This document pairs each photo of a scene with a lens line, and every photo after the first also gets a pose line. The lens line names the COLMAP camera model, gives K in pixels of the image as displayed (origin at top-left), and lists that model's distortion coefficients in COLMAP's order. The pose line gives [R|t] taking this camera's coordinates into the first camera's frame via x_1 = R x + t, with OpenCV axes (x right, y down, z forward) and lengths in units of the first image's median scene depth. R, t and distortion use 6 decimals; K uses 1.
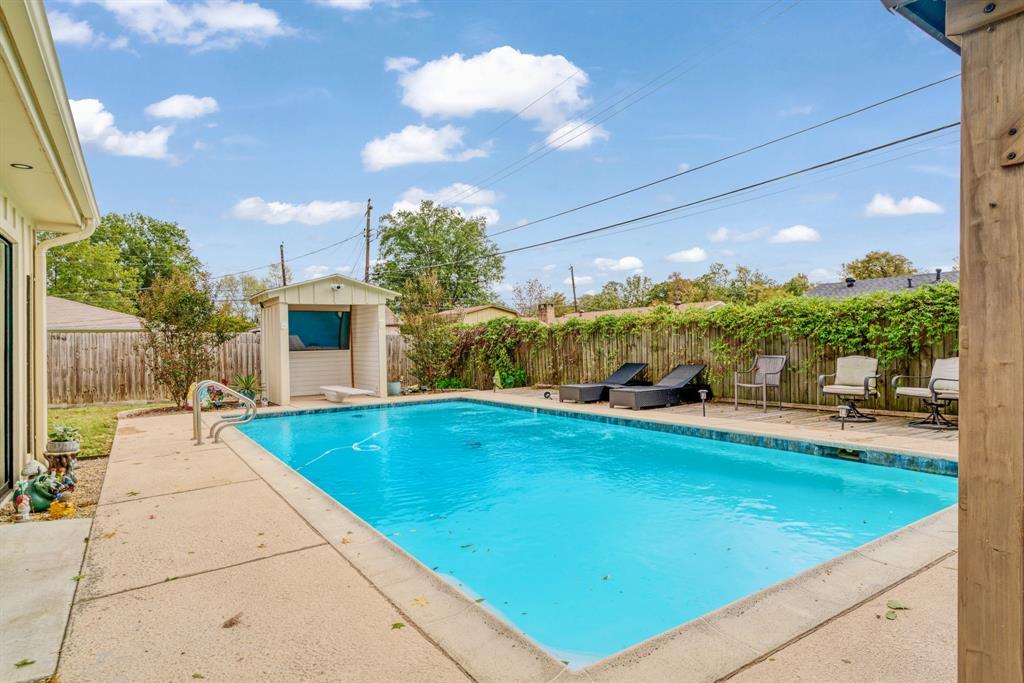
lens RADIAL K [[585.3, 0, 508.2], [0, 585.3, 335.4], [0, 0, 1]] dist [0.006699, 0.000339]
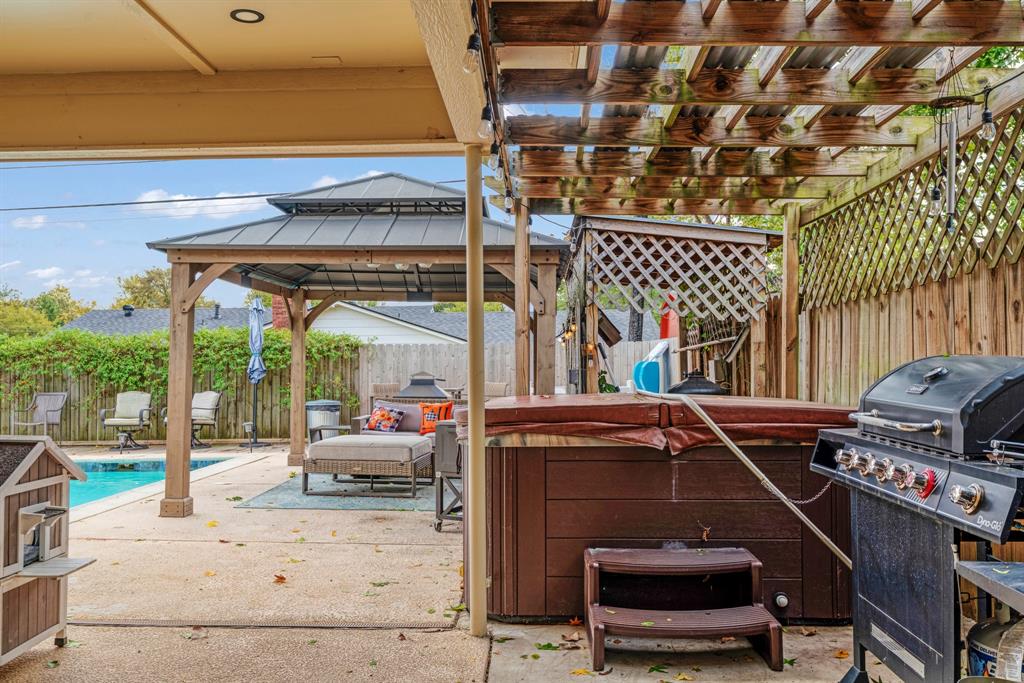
lens RADIAL K [[861.9, 0, 511.2], [0, 861.9, 344.3], [0, 0, 1]] dist [0.003453, -0.002096]
pose [[0.582647, 0.035230, 0.811961, -0.282405], [-0.007089, 0.999242, -0.038270, 0.002827], [-0.812694, 0.016542, 0.582455, -0.472548]]
